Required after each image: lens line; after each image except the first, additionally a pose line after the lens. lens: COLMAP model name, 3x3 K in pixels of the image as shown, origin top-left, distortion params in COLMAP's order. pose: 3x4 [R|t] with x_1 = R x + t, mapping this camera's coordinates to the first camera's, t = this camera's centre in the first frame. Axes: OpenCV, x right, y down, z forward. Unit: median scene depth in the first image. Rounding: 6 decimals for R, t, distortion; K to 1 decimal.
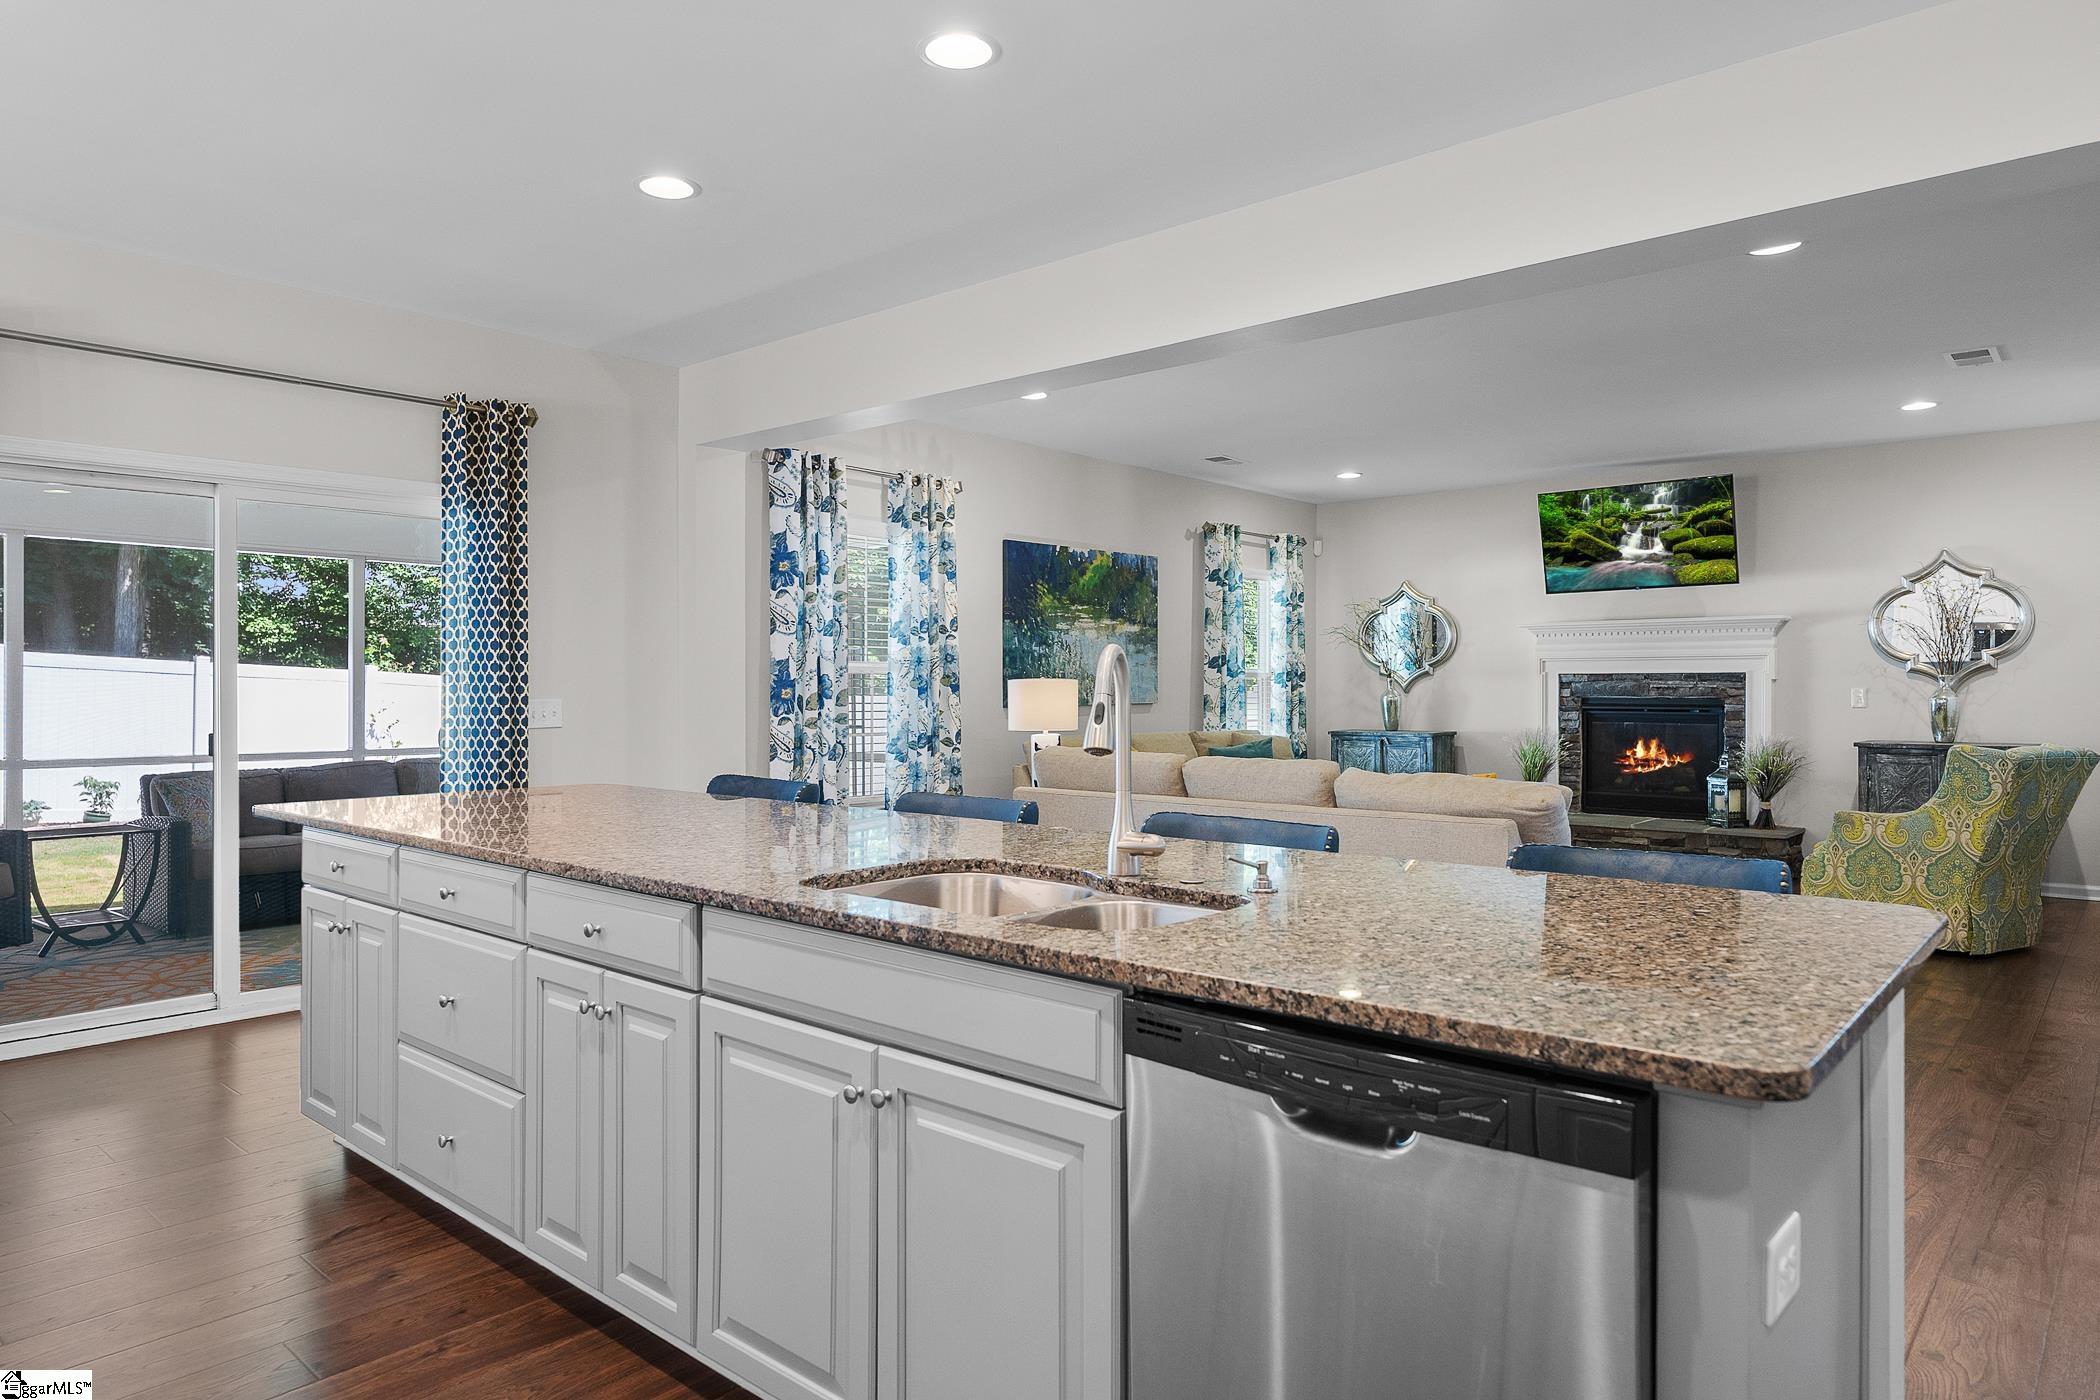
lens RADIAL K [[1281.1, 0, 1050.0], [0, 1281.1, 700.0], [0, 0, 1]] dist [0.000942, -0.000082]
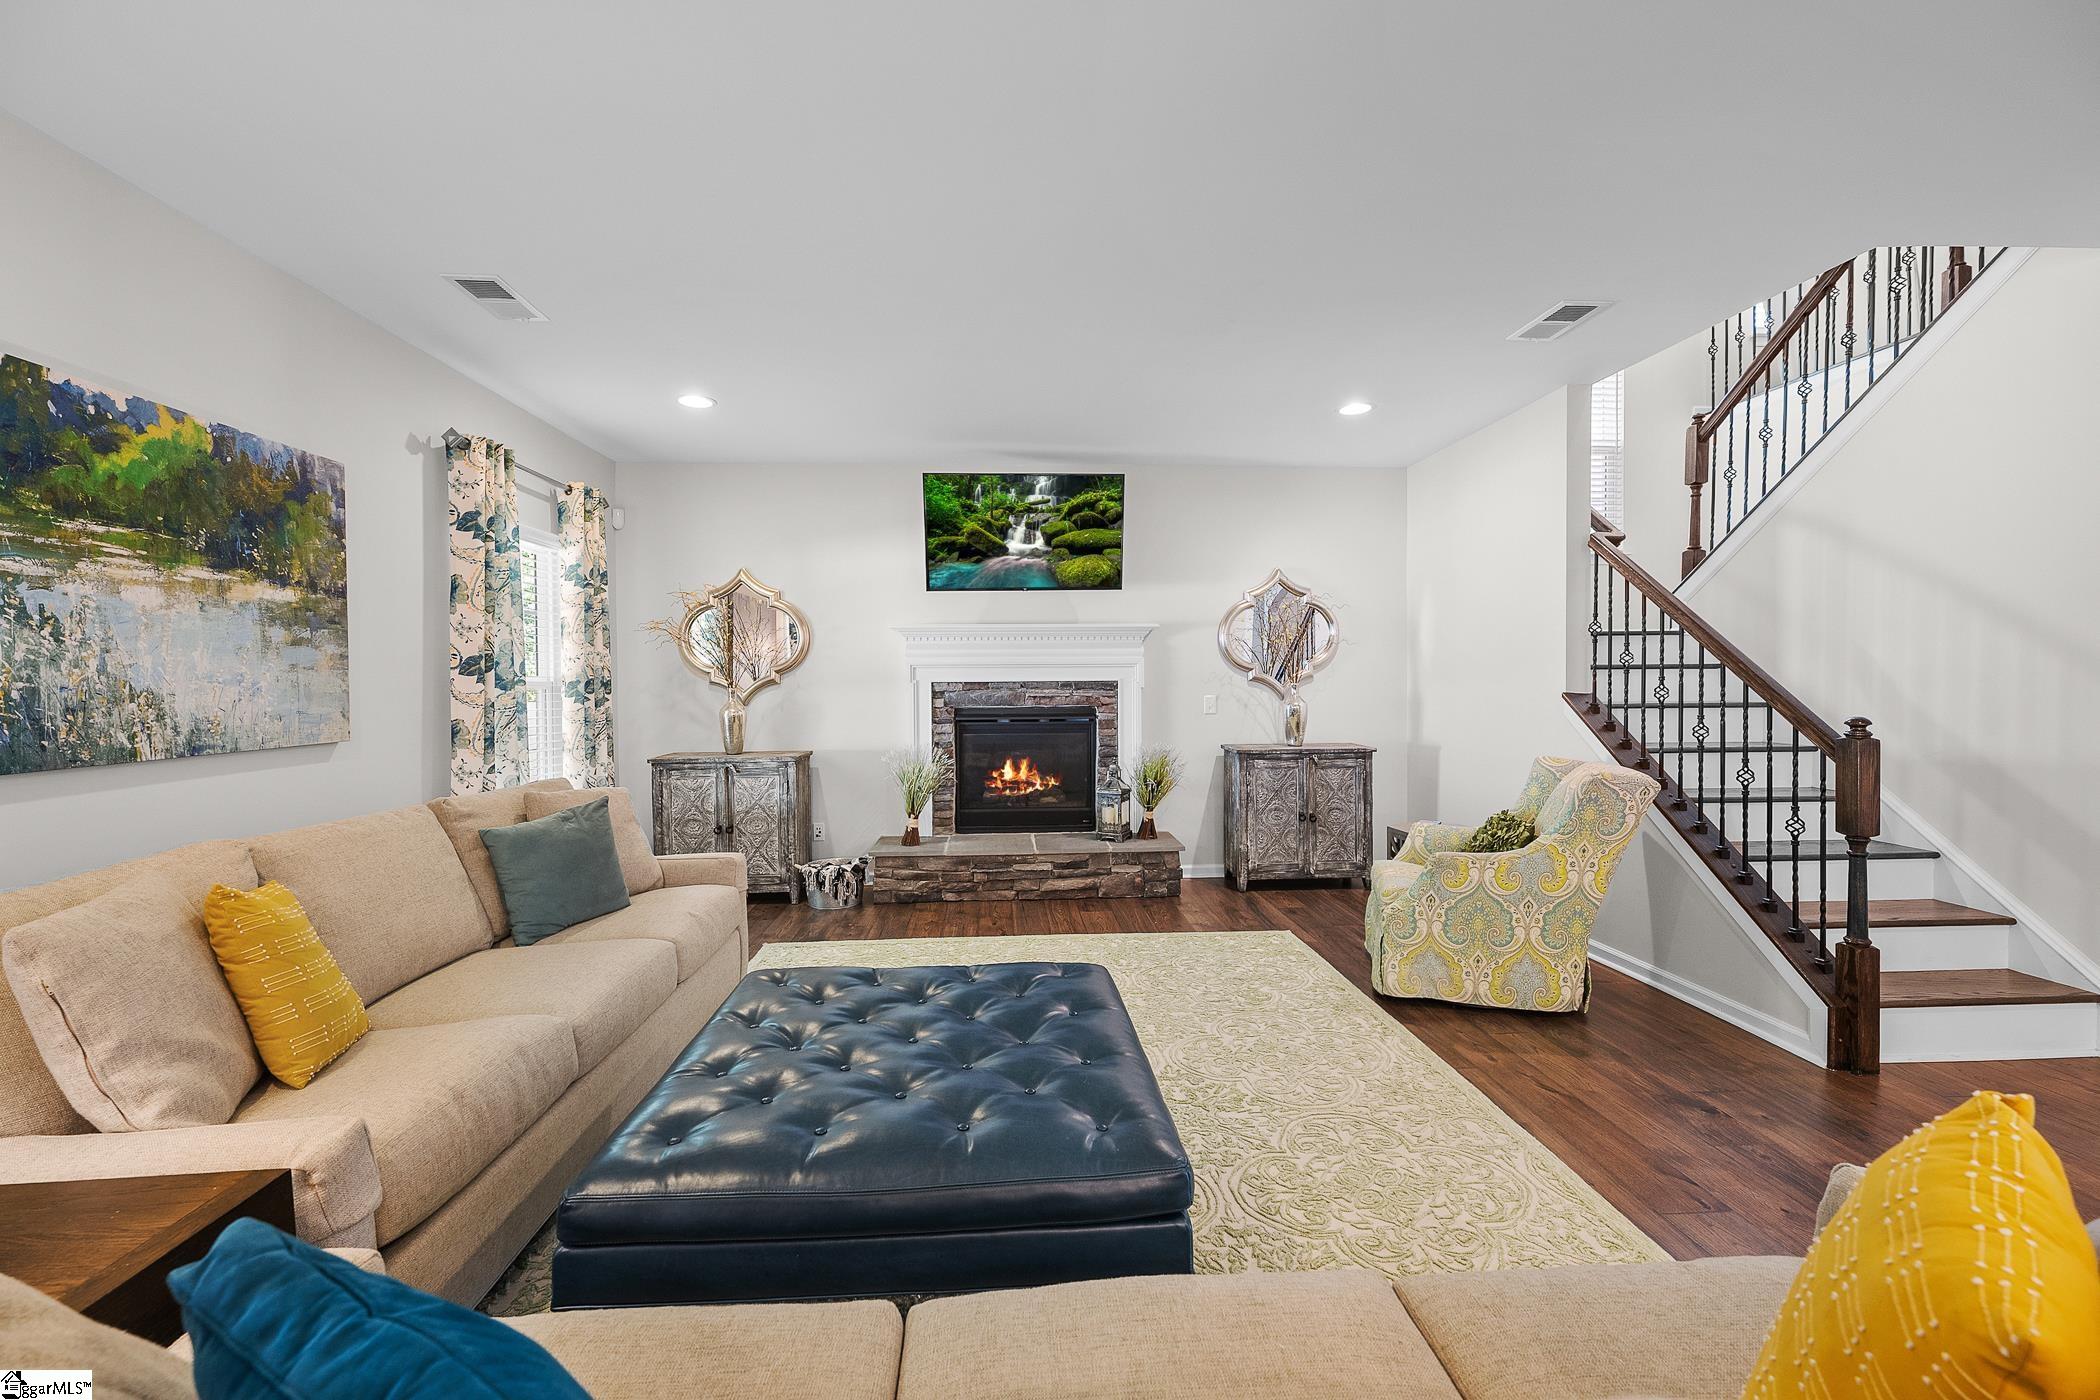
lens RADIAL K [[834.3, 0, 1048.9], [0, 834.3, 692.5], [0, 0, 1]] dist [0.000108, 0.000298]
pose [[0.712655, -0.013163, 0.701391, 0.049026], [0.014615, 0.999886, 0.003915, -0.014994], [-0.701362, 0.007461, 0.712766, 0.557266]]
